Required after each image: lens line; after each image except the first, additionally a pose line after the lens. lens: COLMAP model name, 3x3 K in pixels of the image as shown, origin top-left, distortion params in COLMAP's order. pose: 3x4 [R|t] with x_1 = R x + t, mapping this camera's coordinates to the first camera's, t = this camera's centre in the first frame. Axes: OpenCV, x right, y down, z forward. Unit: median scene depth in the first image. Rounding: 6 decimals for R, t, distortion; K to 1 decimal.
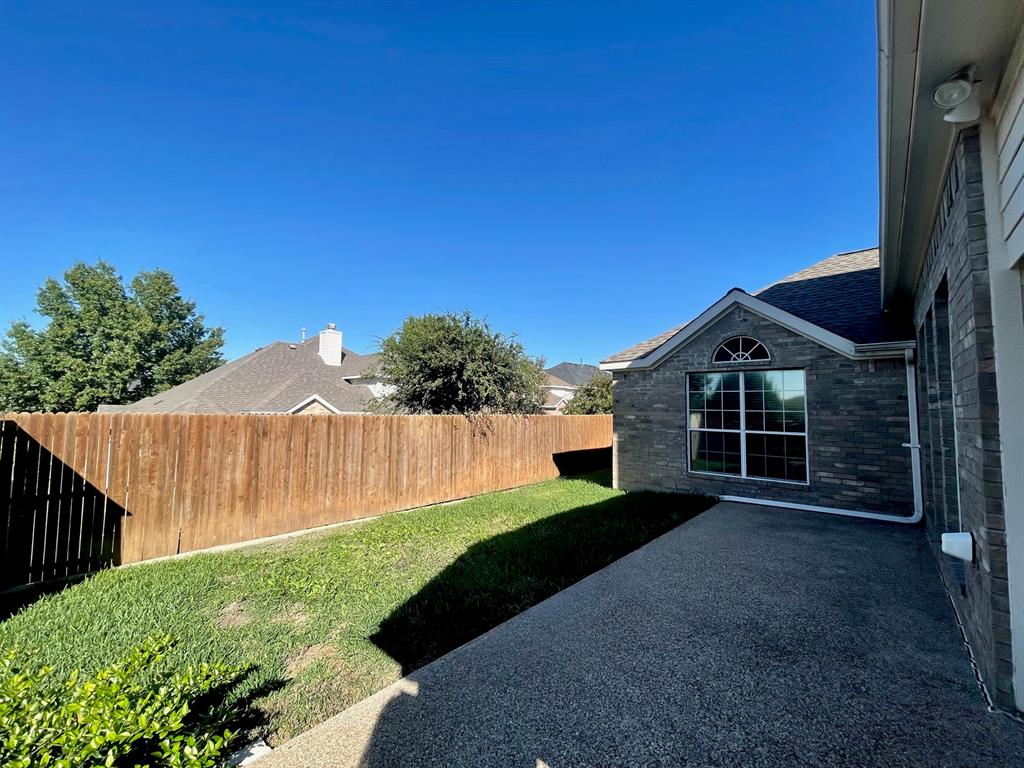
lens RADIAL K [[414.1, 0, 508.7], [0, 414.1, 381.5], [0, 0, 1]] dist [-0.000713, -0.000185]
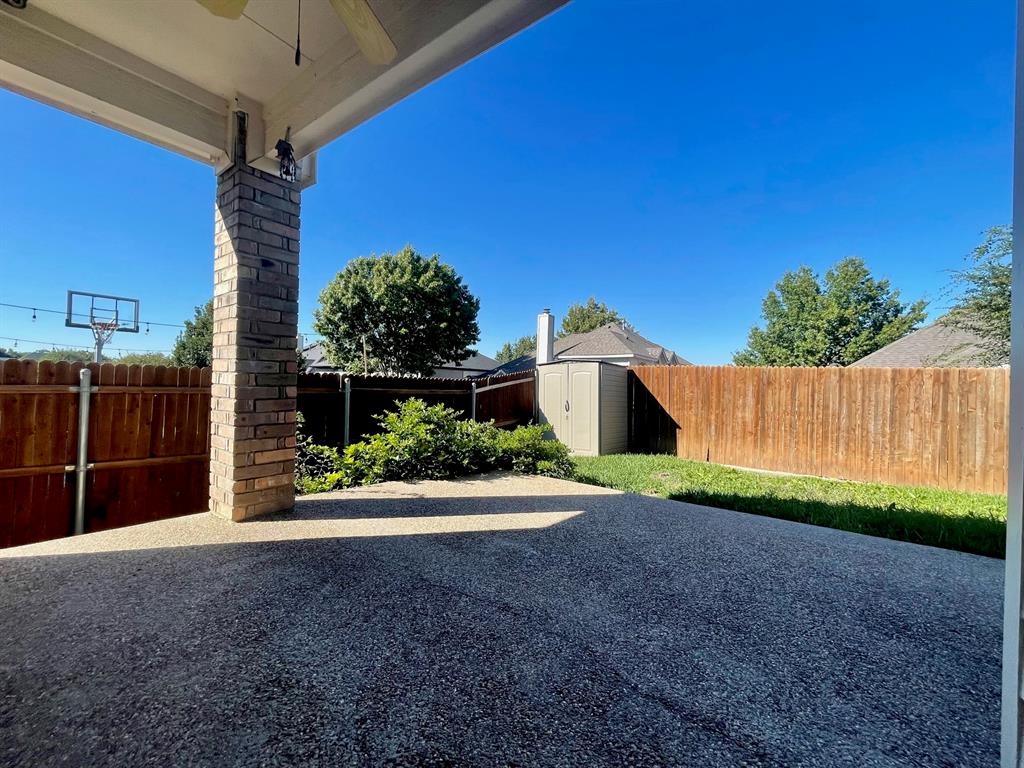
lens RADIAL K [[414.1, 0, 508.7], [0, 414.1, 381.5], [0, 0, 1]] dist [-0.000713, -0.000185]
pose [[0.097574, -0.016356, -0.995094, 0.441556], [0.038986, 0.999160, -0.012600, 0.093178], [0.994464, -0.037565, 0.098130, 0.128423]]
